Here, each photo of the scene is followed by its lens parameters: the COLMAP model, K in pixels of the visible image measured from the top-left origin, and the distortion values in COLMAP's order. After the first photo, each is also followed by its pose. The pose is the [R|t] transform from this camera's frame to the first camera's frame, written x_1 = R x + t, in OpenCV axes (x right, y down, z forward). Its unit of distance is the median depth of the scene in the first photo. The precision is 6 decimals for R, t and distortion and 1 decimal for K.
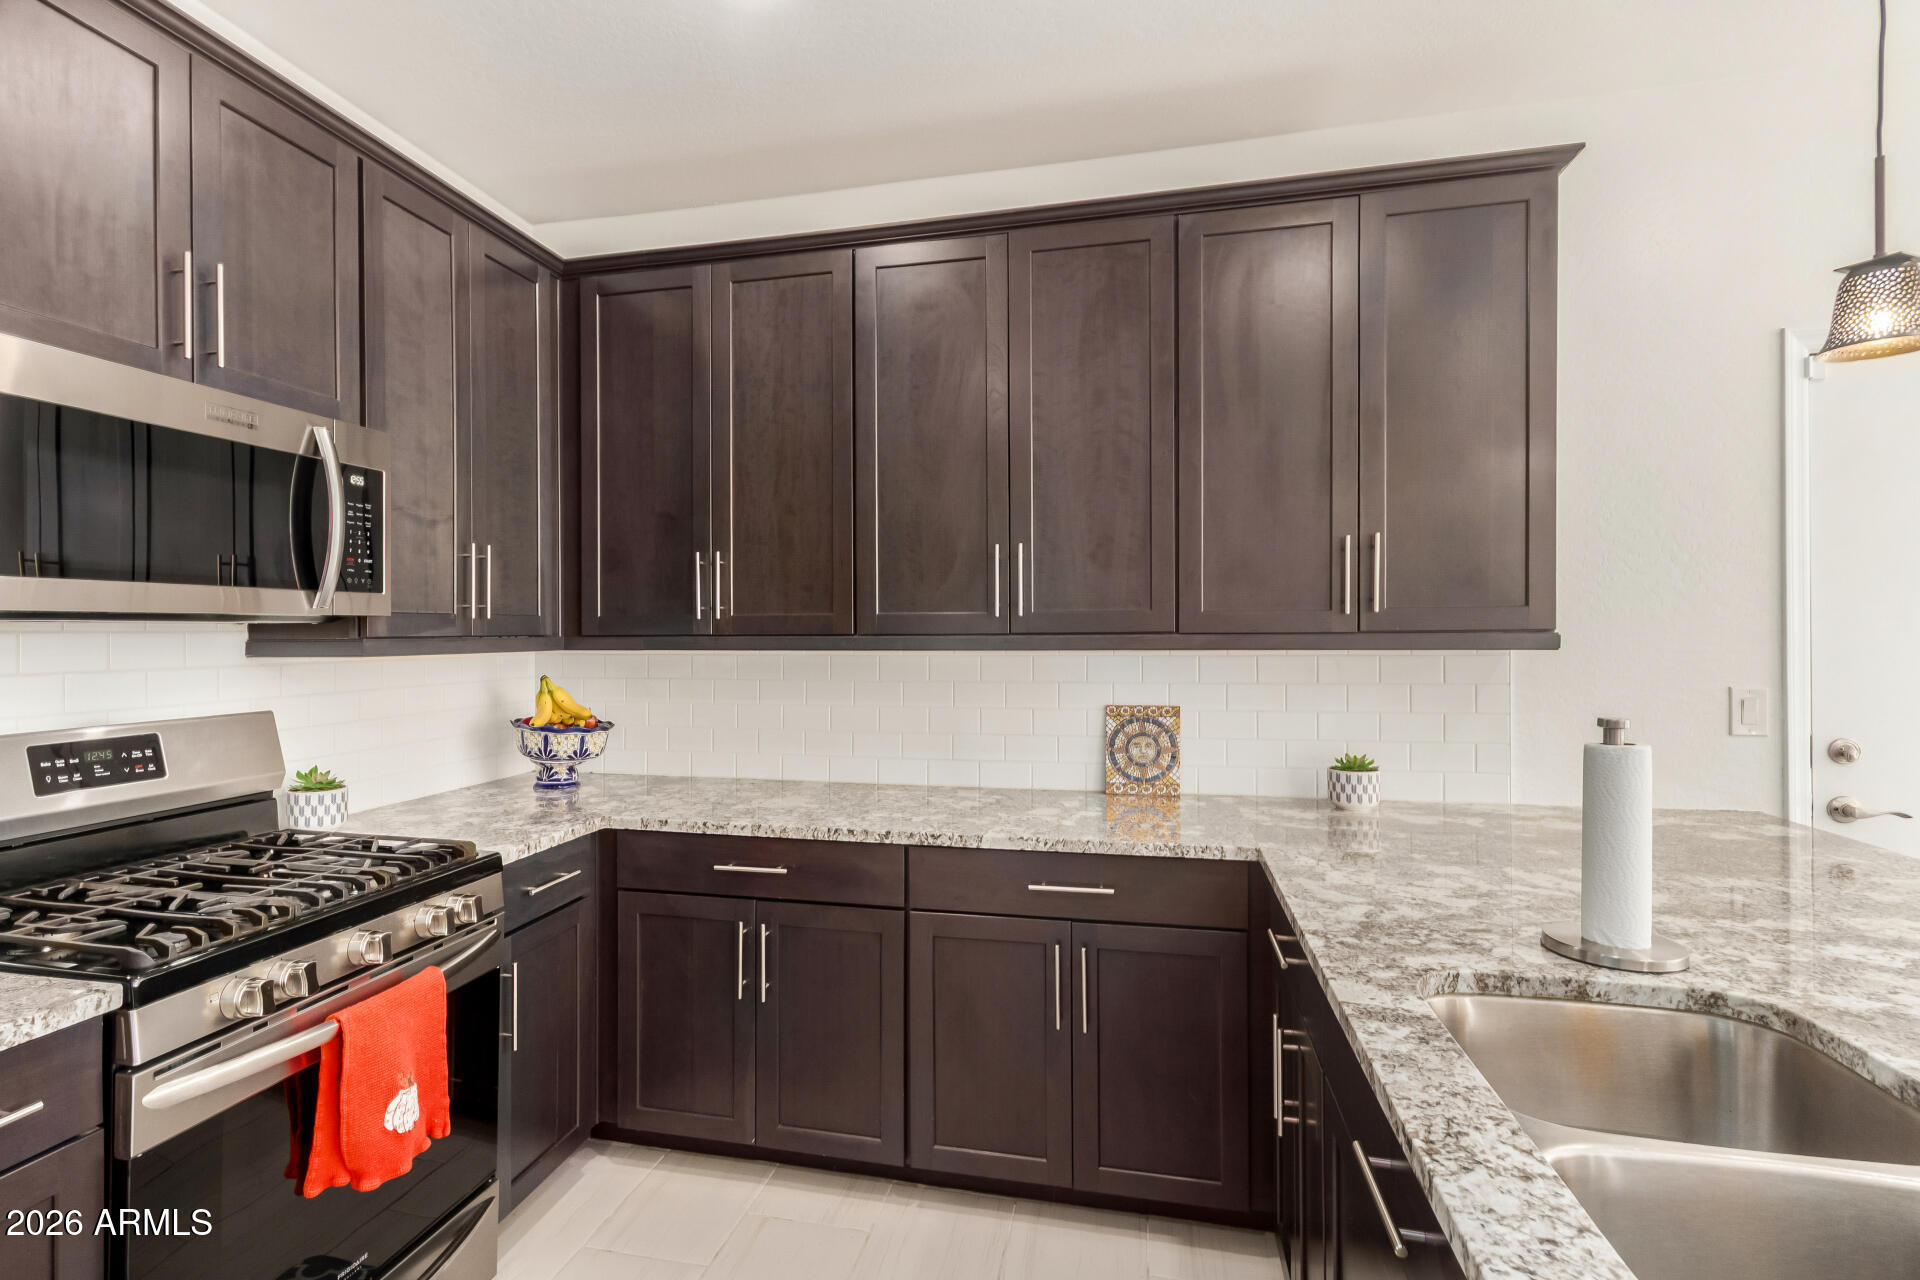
lens RADIAL K [[931.9, 0, 887.6], [0, 931.9, 634.2], [0, 0, 1]] dist [0.000351, 0.000169]
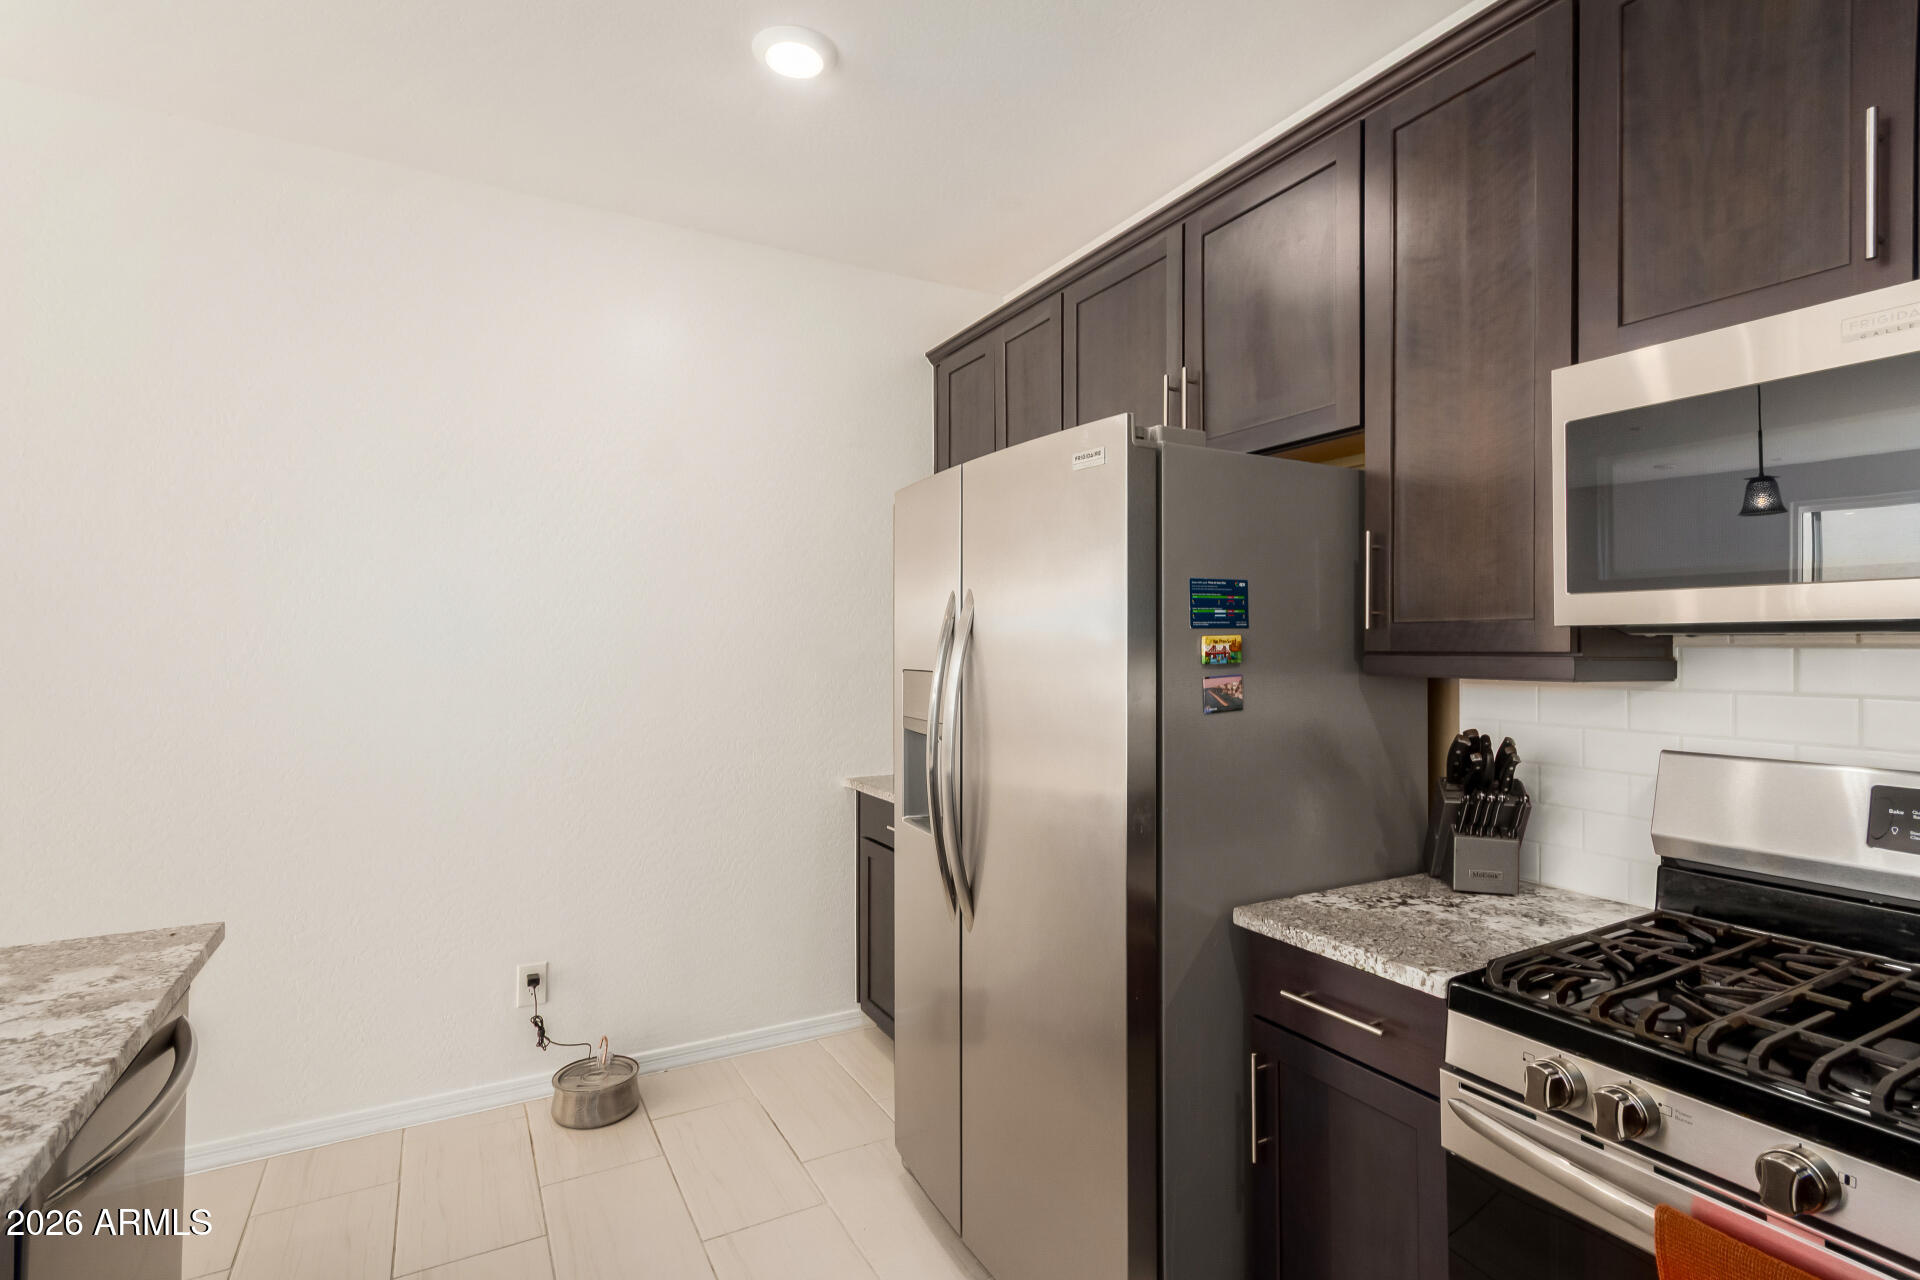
lens RADIAL K [[901.4, 0, 951.9], [0, 901.4, 645.2], [0, 0, 1]] dist [0.003420, 0.000409]
pose [[-0.726037, 0.003511, -0.687647, 0.149633], [-0.000807, 0.999982, 0.005958, -0.004649], [0.687655, 0.004881, -0.726021, 0.702469]]
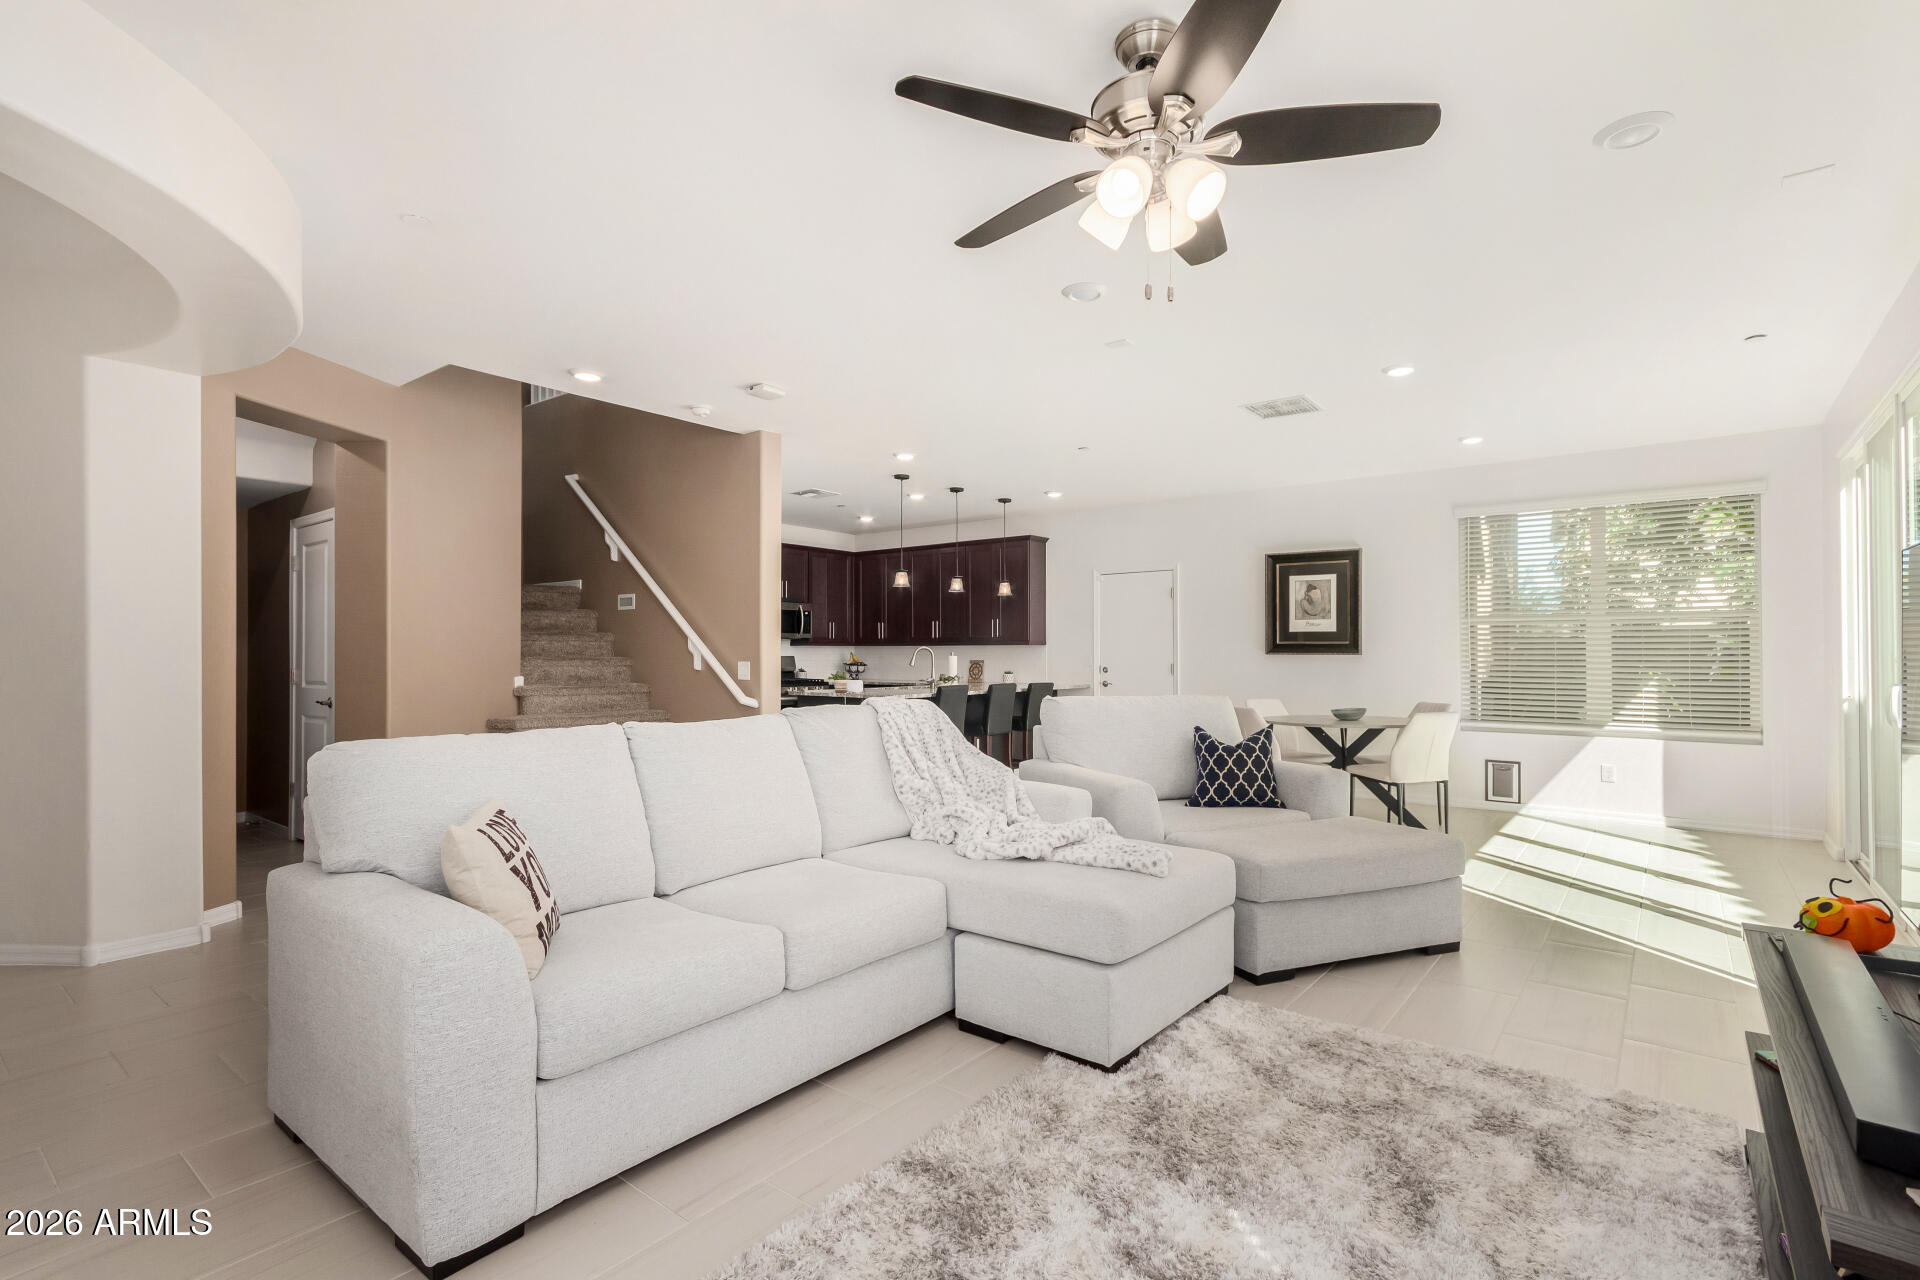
lens RADIAL K [[901.4, 0, 951.9], [0, 901.4, 645.2], [0, 0, 1]] dist [0.003420, 0.000409]
pose [[0.908638, 0.000747, -0.417585, 2.014105], [-0.004956, 0.999947, -0.008996, 0.055412], [0.417556, 0.010244, 0.908593, -2.883483]]
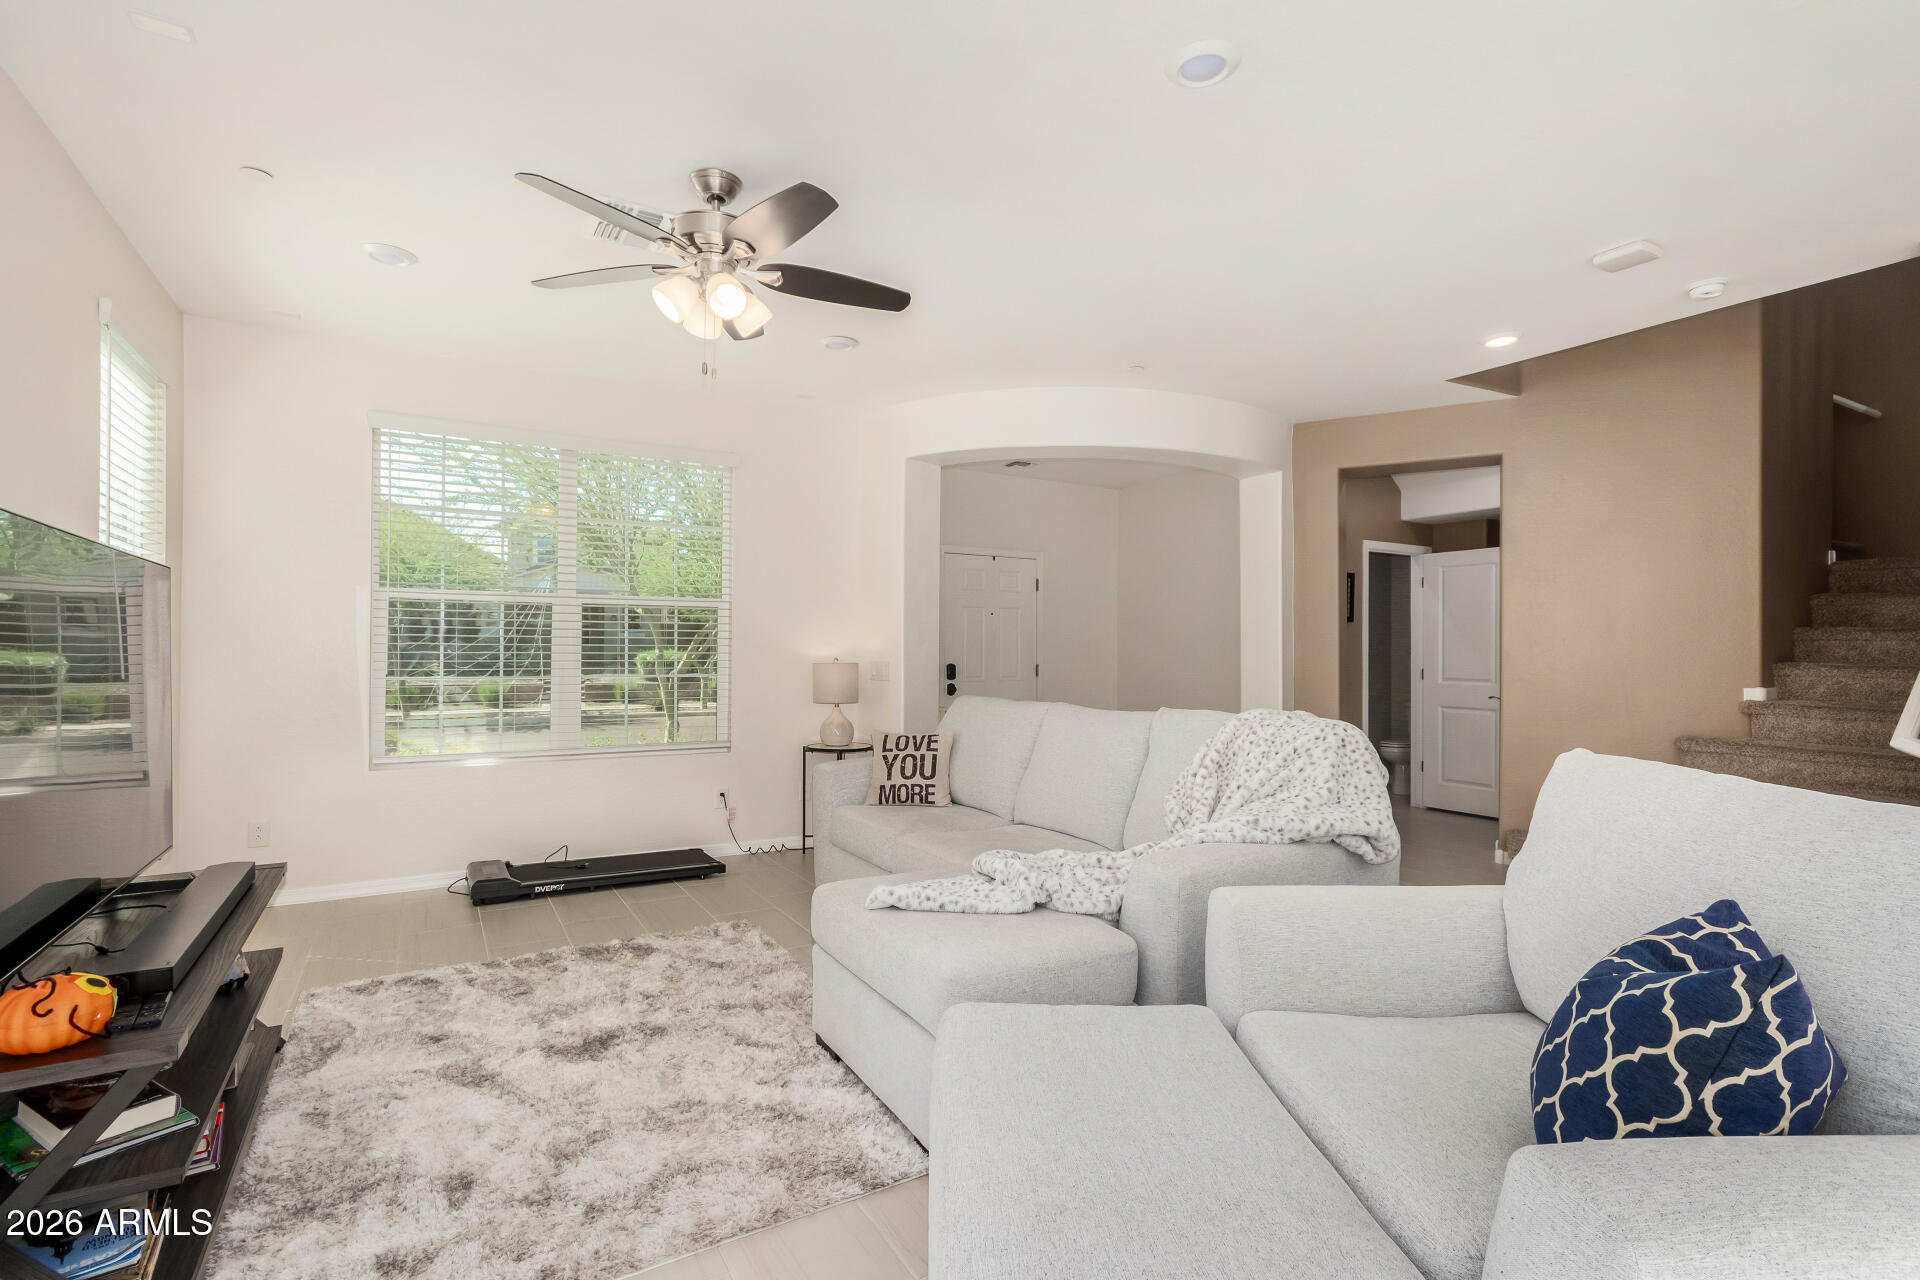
lens RADIAL K [[933.3, 0, 965.0], [0, 933.3, 658.2], [0, 0, 1]] dist [-0.000902, -0.000167]
pose [[-0.723532, 0.007475, -0.690251, 2.461486], [-0.001674, 0.999919, 0.012584, 0.040387], [0.690289, 0.010260, -0.723461, -0.674753]]
